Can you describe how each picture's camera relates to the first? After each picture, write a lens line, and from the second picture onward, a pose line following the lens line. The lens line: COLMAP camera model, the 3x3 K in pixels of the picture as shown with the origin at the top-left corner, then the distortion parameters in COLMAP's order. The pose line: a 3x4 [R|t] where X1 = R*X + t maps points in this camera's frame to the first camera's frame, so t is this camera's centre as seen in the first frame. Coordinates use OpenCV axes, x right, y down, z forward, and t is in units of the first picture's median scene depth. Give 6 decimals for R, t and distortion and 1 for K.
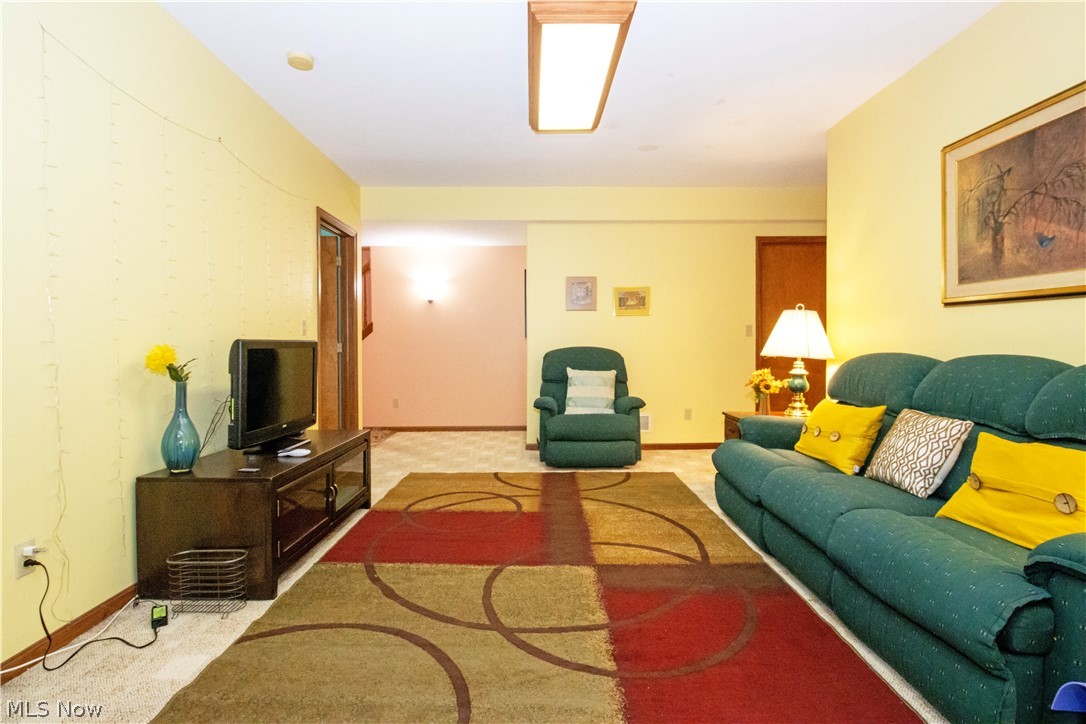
lens RADIAL K [[532.6, 0, 537.9], [0, 532.6, 352.7], [0, 0, 1]] dist [-0.000378, -0.007790]
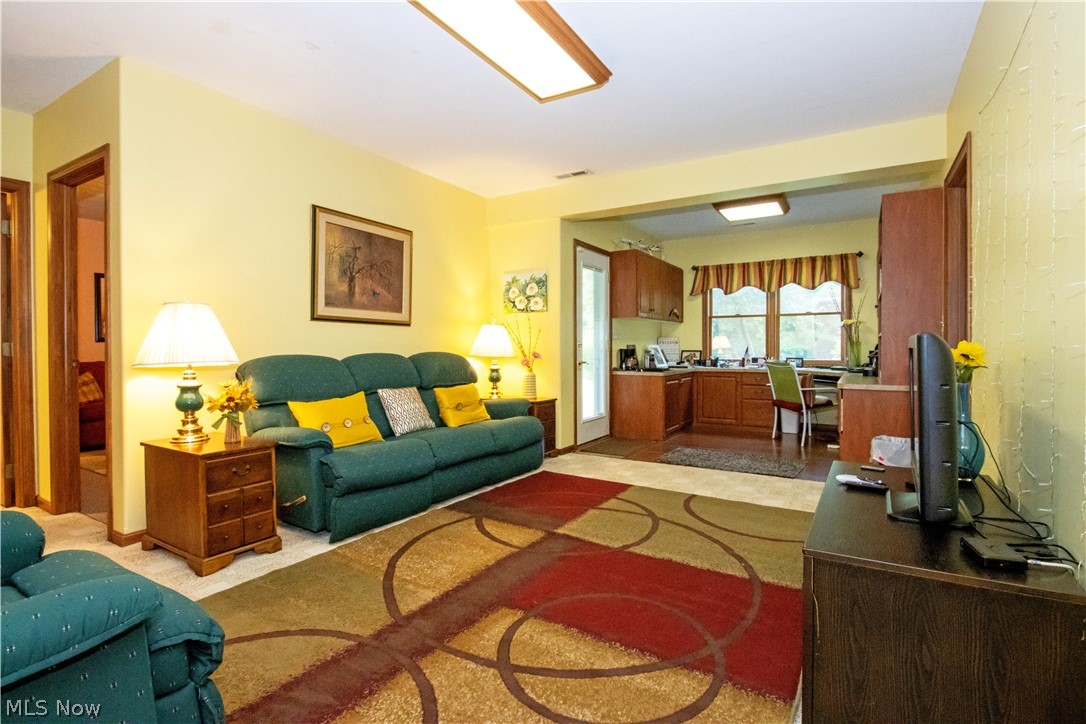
lens RADIAL K [[532.6, 0, 537.7], [0, 532.6, 356.5], [0, 0, 1]] dist [-0.000378, -0.007790]
pose [[-0.847365, -0.001257, 0.531010, -0.501012], [0.019863, 0.999222, 0.034062, -0.031768], [-0.530639, 0.039410, -0.846681, 2.019338]]
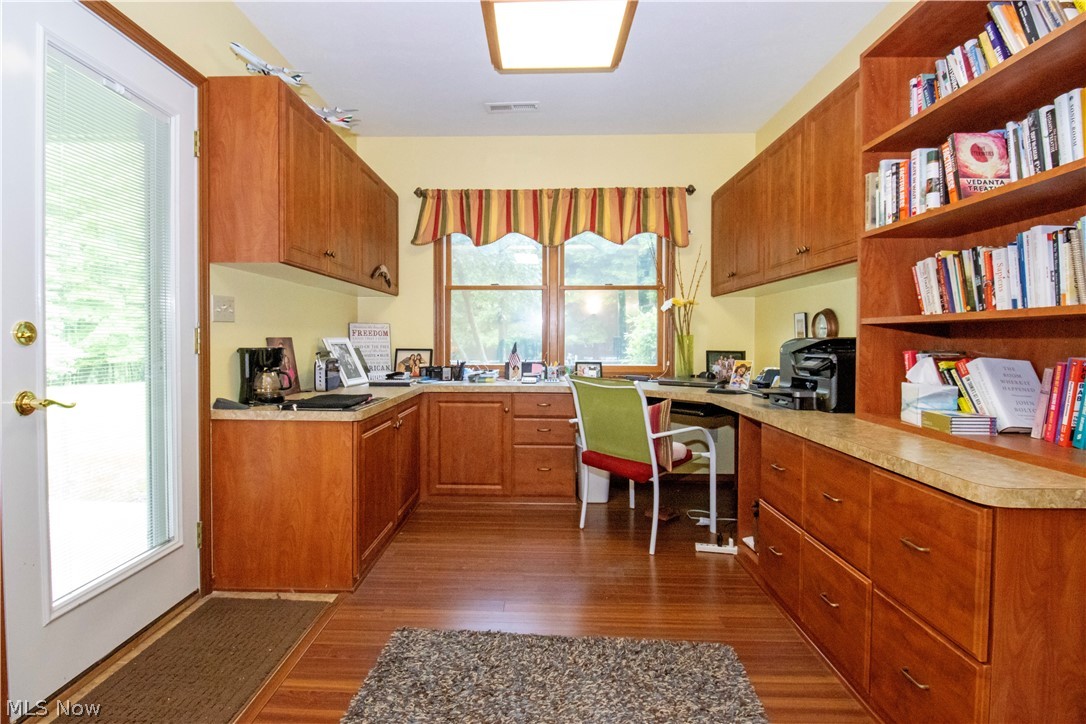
lens RADIAL K [[532.6, 0, 528.4], [0, 532.6, 348.5], [0, 0, 1]] dist [-0.000378, -0.007790]
pose [[-0.999017, 0.003227, 0.044221, -0.062595], [0.005048, 0.999141, 0.041135, -0.012209], [-0.044051, 0.041318, -0.998175, 0.622075]]
